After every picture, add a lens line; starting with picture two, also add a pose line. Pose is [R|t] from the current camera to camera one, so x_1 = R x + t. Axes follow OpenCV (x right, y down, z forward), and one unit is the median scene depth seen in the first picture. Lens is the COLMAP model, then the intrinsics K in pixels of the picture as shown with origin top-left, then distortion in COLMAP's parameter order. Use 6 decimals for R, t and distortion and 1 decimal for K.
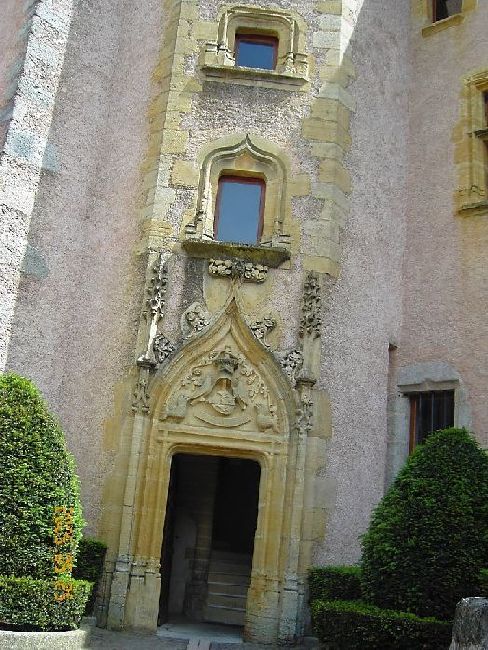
lens RADIAL K [[719.6, 0, 244.0], [0, 719.6, 325.0], [0, 0, 1]] dist [-0.155960, 0.148464]
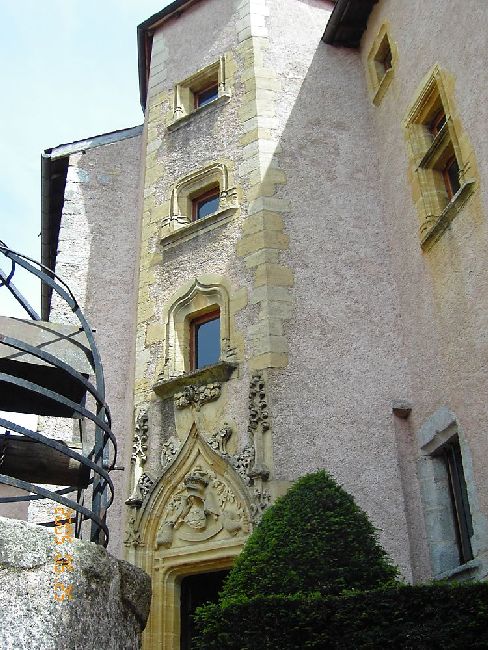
lens RADIAL K [[719.6, 0, 244.0], [0, 719.6, 325.0], [0, 0, 1]] dist [-0.155960, 0.148464]
pose [[0.793387, -0.403463, -0.455801, 0.555619], [0.273605, 0.905251, -0.325056, 0.188645], [0.543762, 0.133186, 0.828604, 0.120624]]
